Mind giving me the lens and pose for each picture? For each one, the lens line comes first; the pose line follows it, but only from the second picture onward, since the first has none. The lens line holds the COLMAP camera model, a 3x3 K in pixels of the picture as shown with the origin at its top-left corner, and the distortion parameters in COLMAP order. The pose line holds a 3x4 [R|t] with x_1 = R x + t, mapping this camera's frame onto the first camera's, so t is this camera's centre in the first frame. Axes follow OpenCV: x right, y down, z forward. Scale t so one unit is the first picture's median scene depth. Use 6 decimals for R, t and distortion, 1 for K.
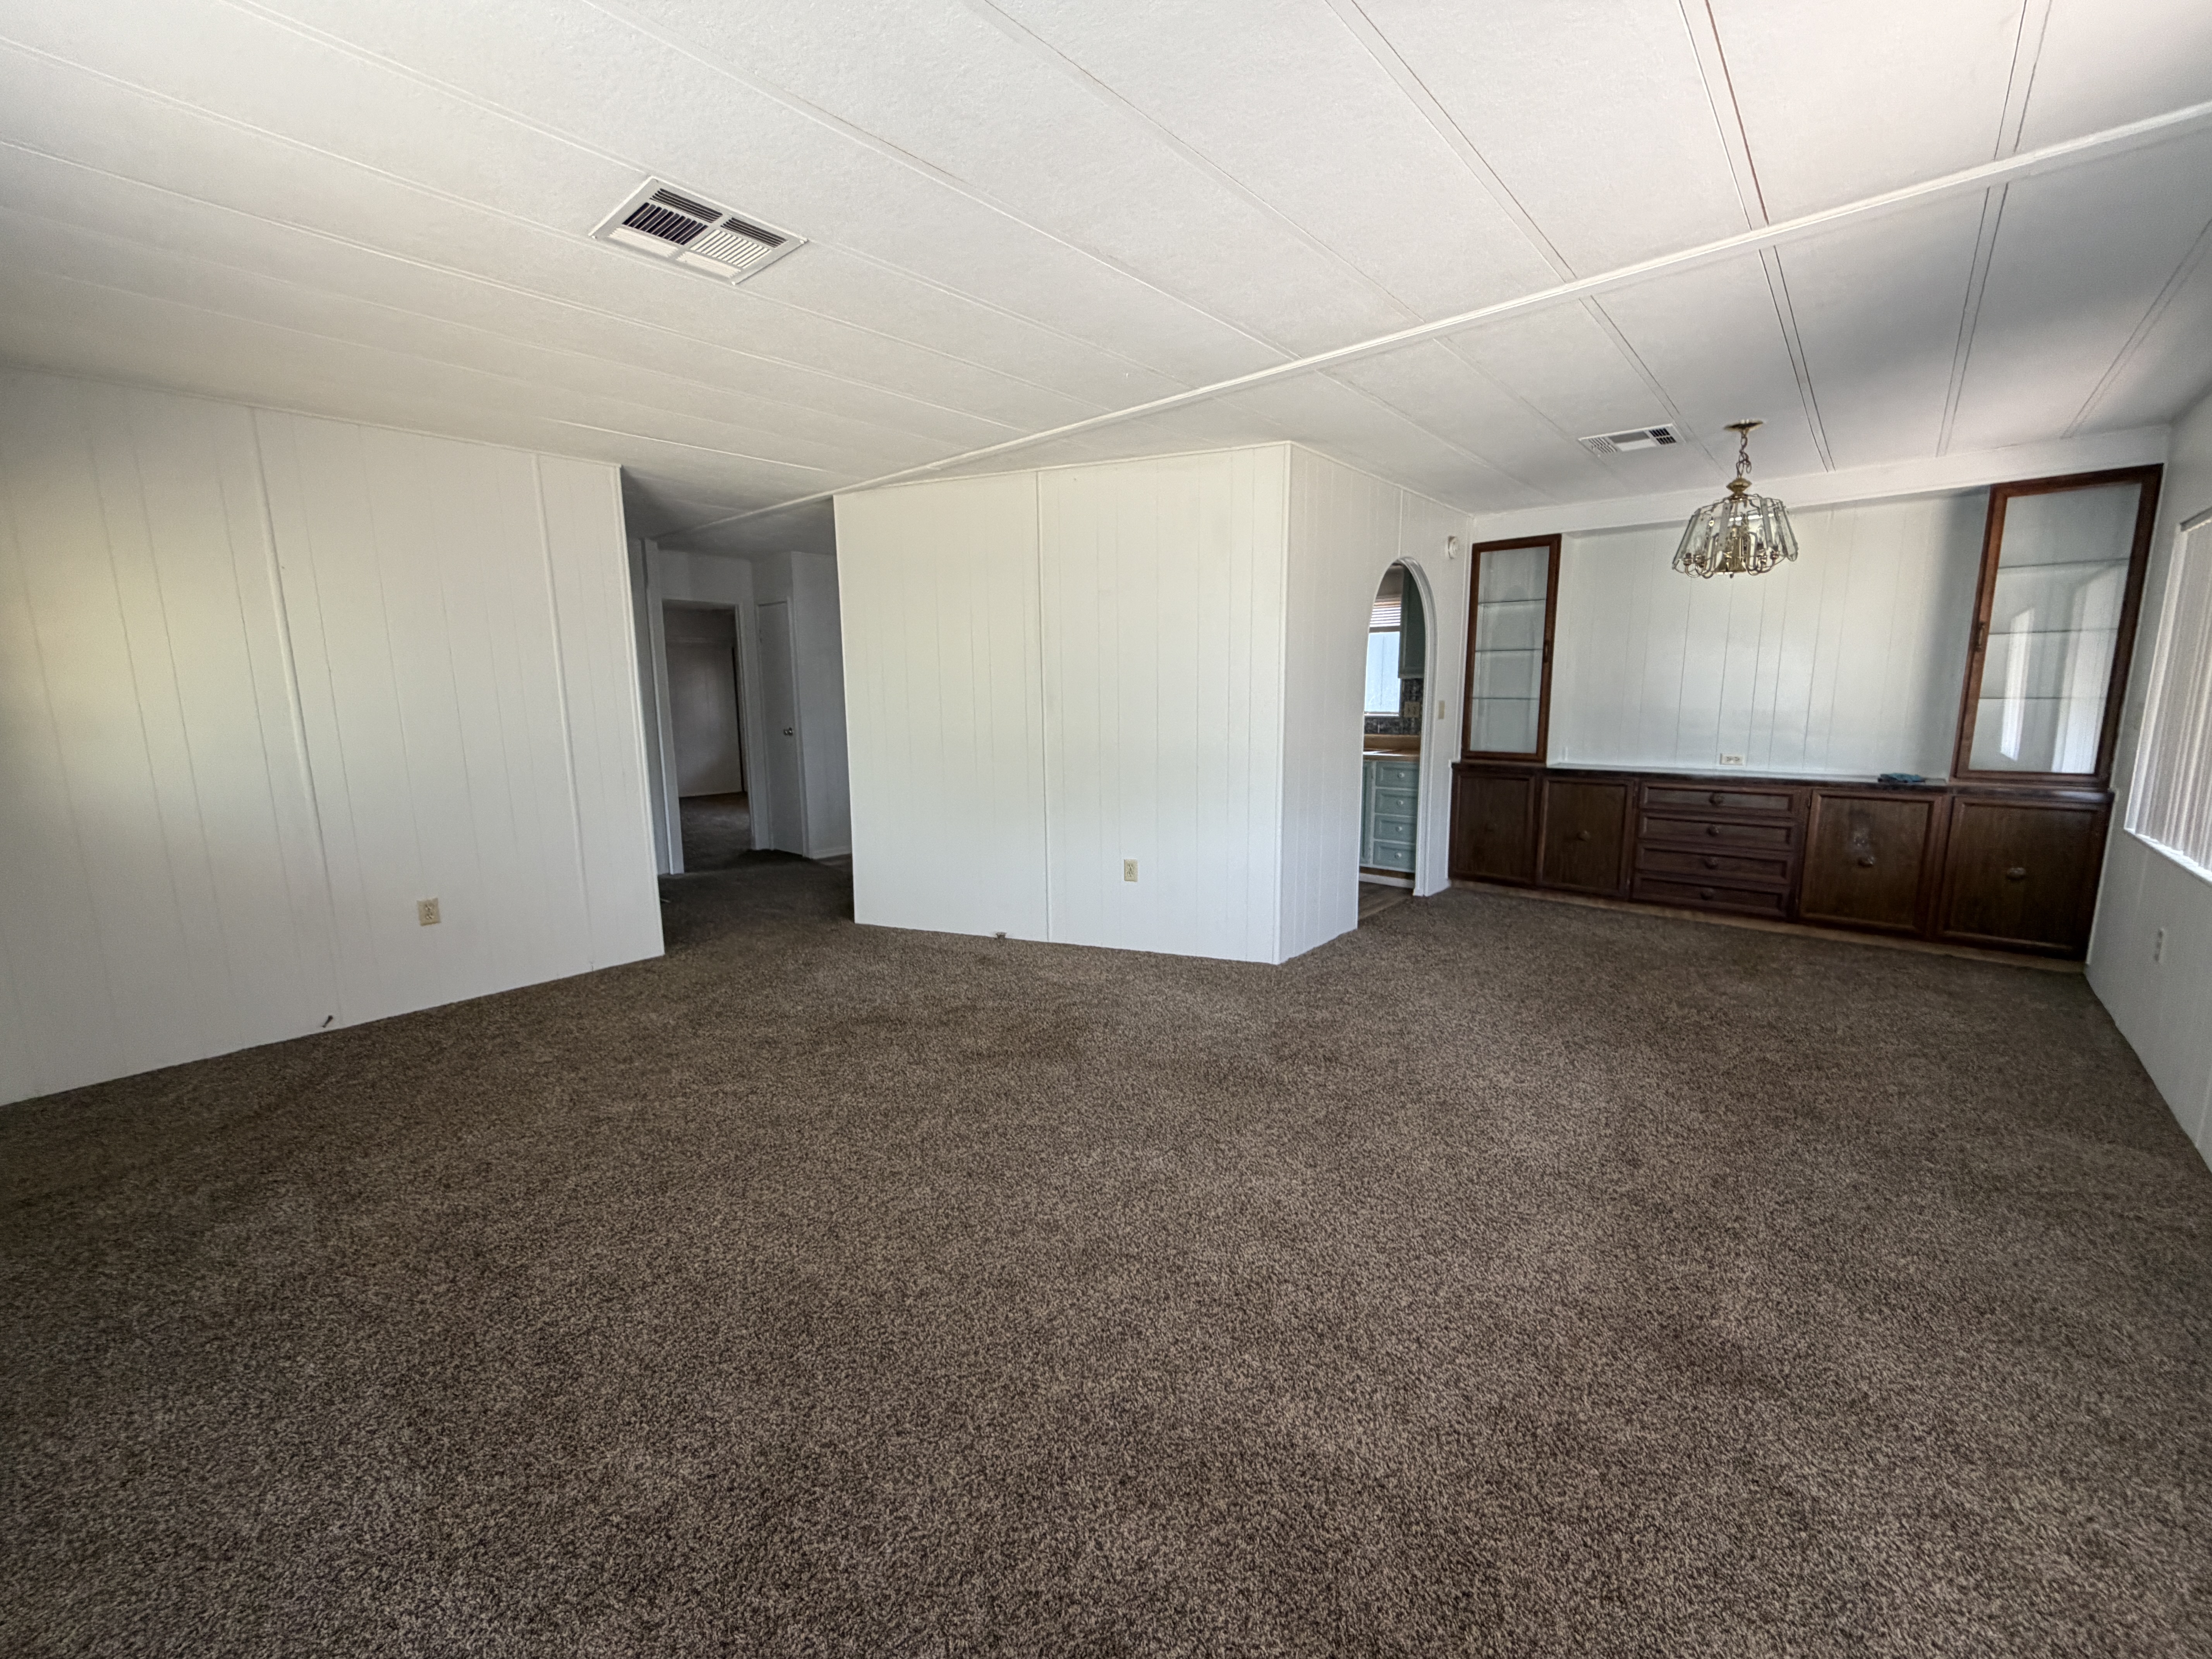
lens RADIAL K [[885.0, 0, 1097.6], [0, 885.0, 830.5], [0, 0, 1]] dist [0.001051, -0.000200]
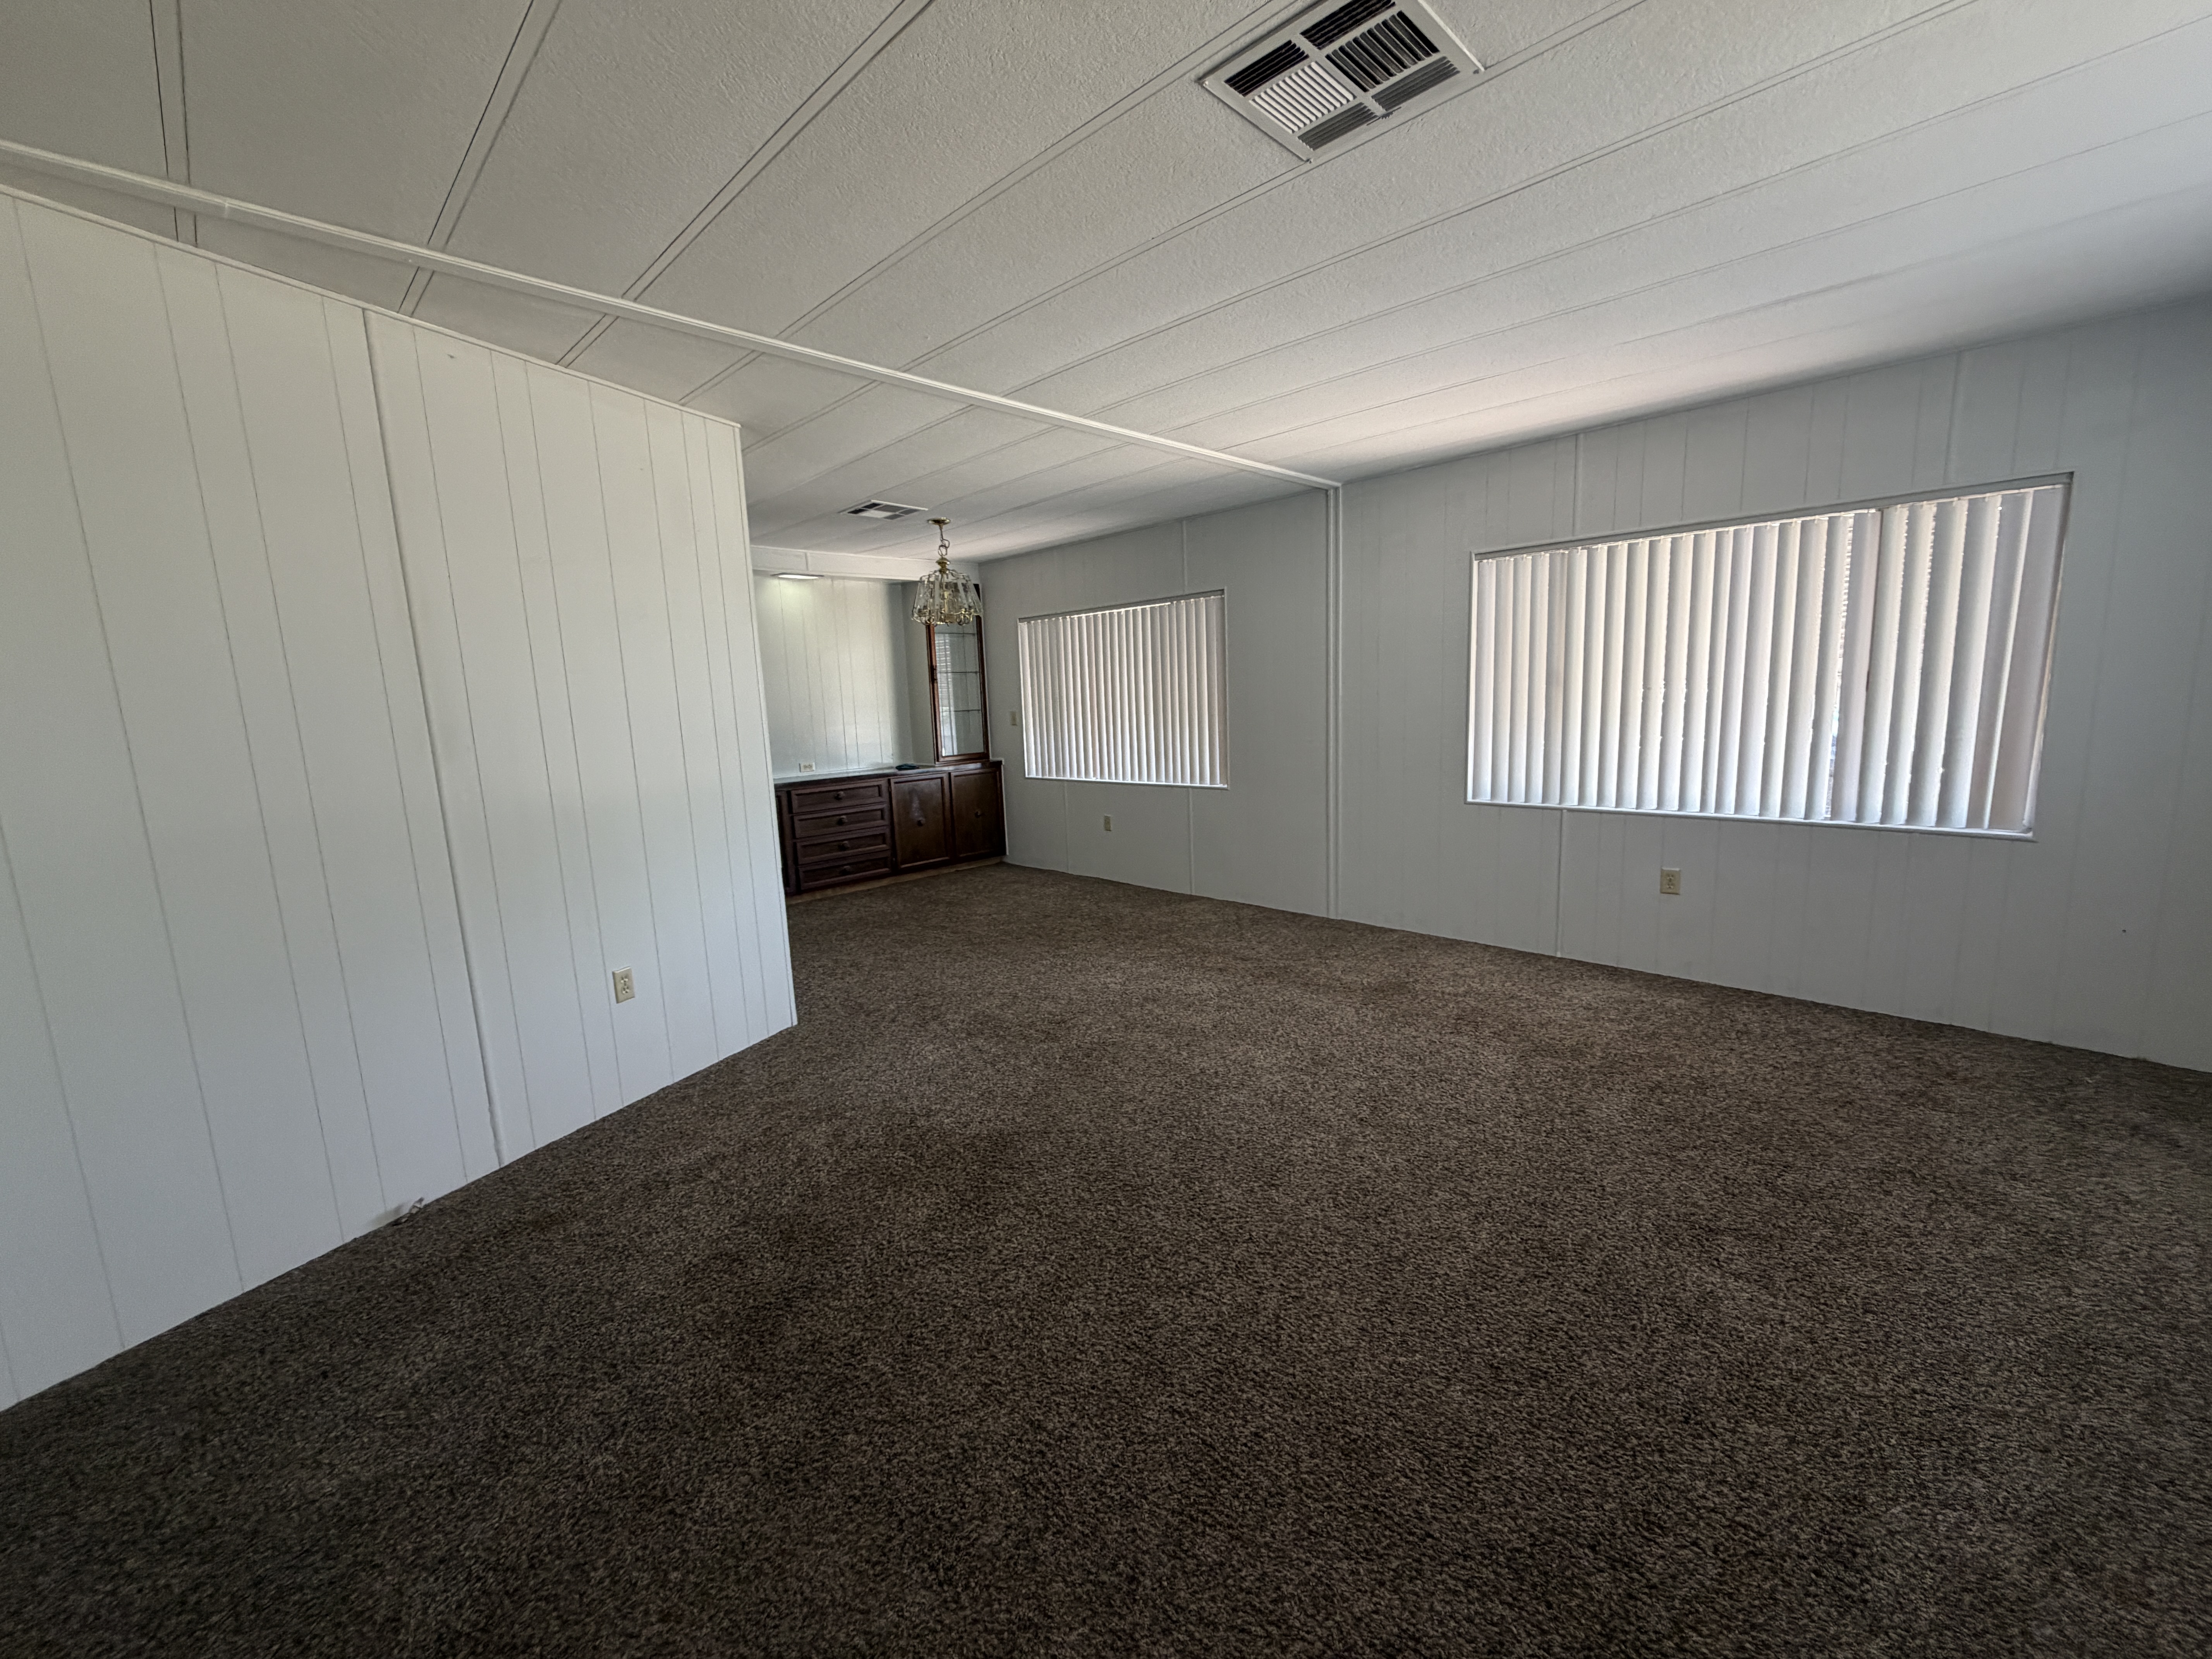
lens RADIAL K [[885.0, 0, 1097.6], [0, 885.0, 830.5], [0, 0, 1]] dist [0.001051, -0.000200]
pose [[0.068955, -0.144041, 0.987166, -0.723163], [0.194132, 0.972543, 0.128347, -0.104823], [-0.978549, 0.182790, 0.095024, 0.696003]]
